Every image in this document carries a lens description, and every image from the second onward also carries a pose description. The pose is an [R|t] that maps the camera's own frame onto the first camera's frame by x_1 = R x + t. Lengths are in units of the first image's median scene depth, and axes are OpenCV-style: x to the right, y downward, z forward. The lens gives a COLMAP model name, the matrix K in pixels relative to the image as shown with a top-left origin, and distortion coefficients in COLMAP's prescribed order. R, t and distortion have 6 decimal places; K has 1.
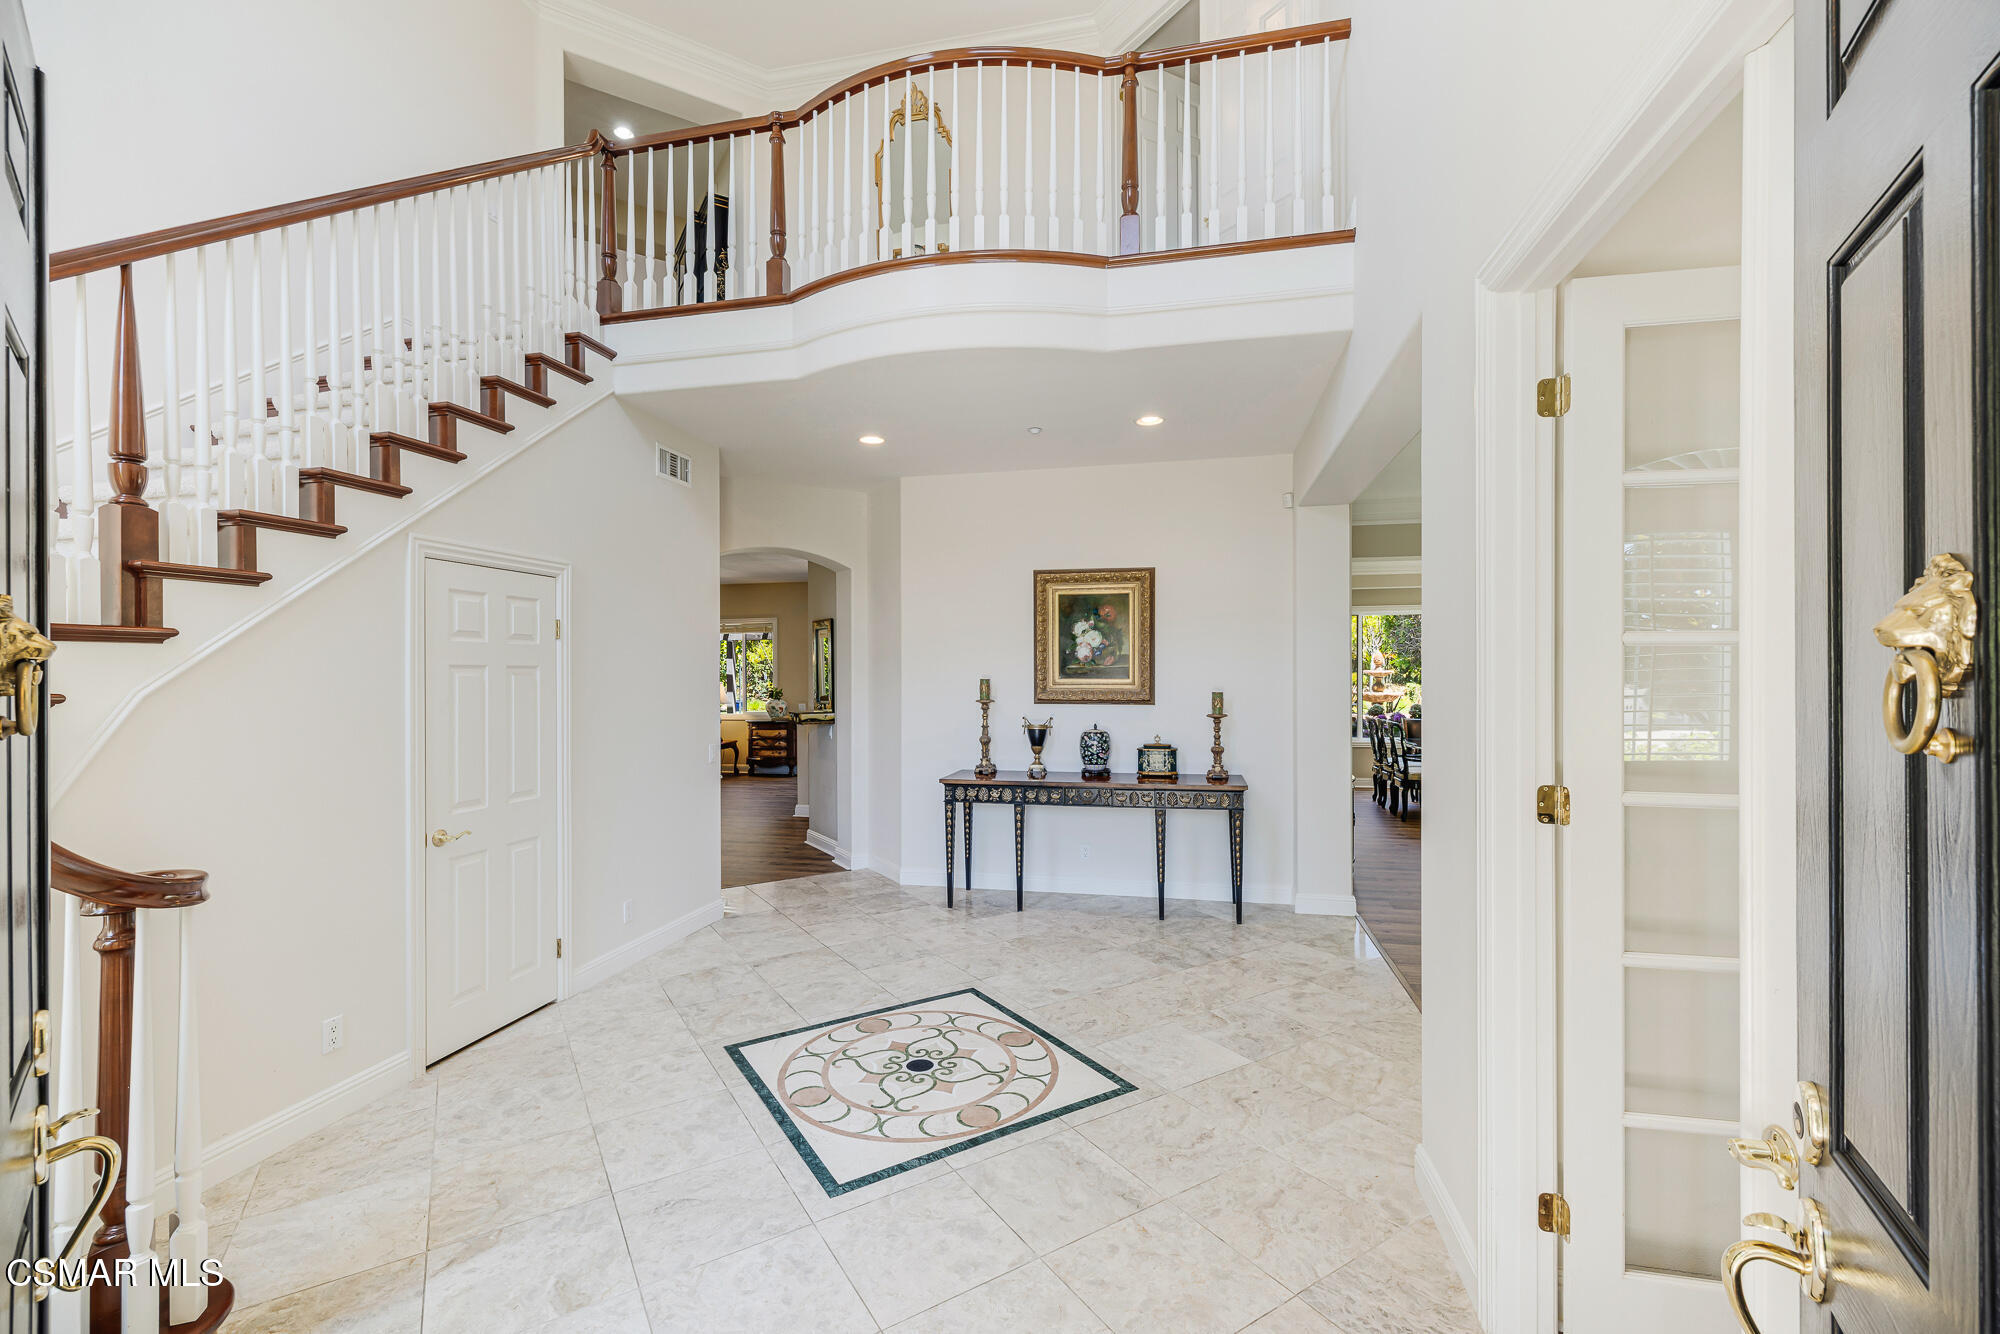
lens RADIAL K [[841.9, 0, 1000.7], [0, 841.9, 673.7], [0, 0, 1]] dist [0.002855, -0.000548]
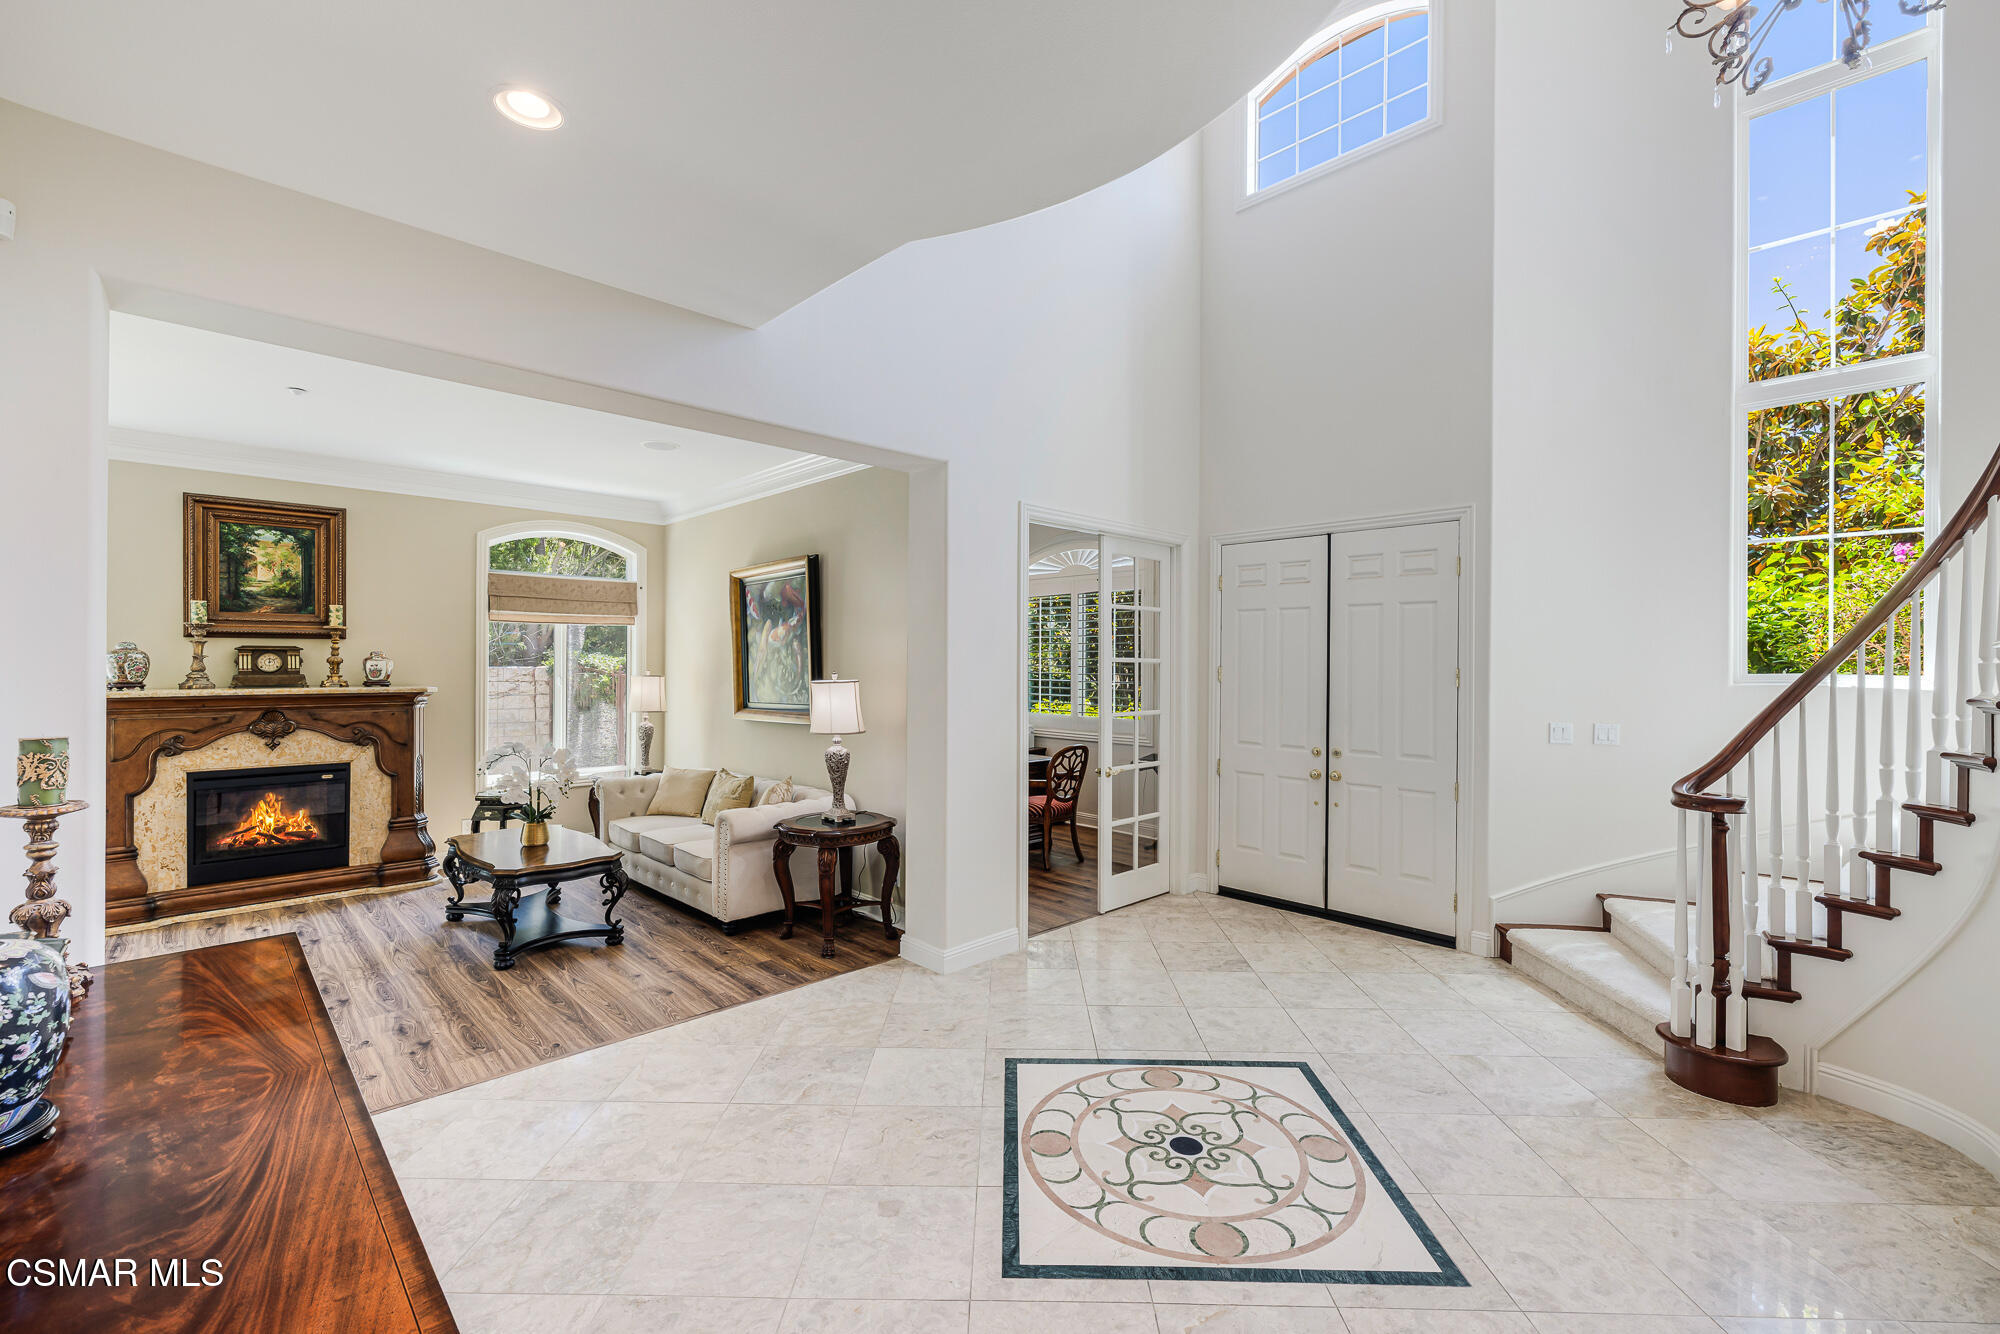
lens RADIAL K [[841.9, 0, 1000.4], [0, 841.9, 666.4], [0, 0, 1]] dist [0.002855, -0.000548]
pose [[-0.836443, -0.005072, 0.548031, -0.410531], [-0.004850, 0.999987, 0.001852, -0.012907], [-0.548033, -0.001109, -0.836456, 1.858777]]
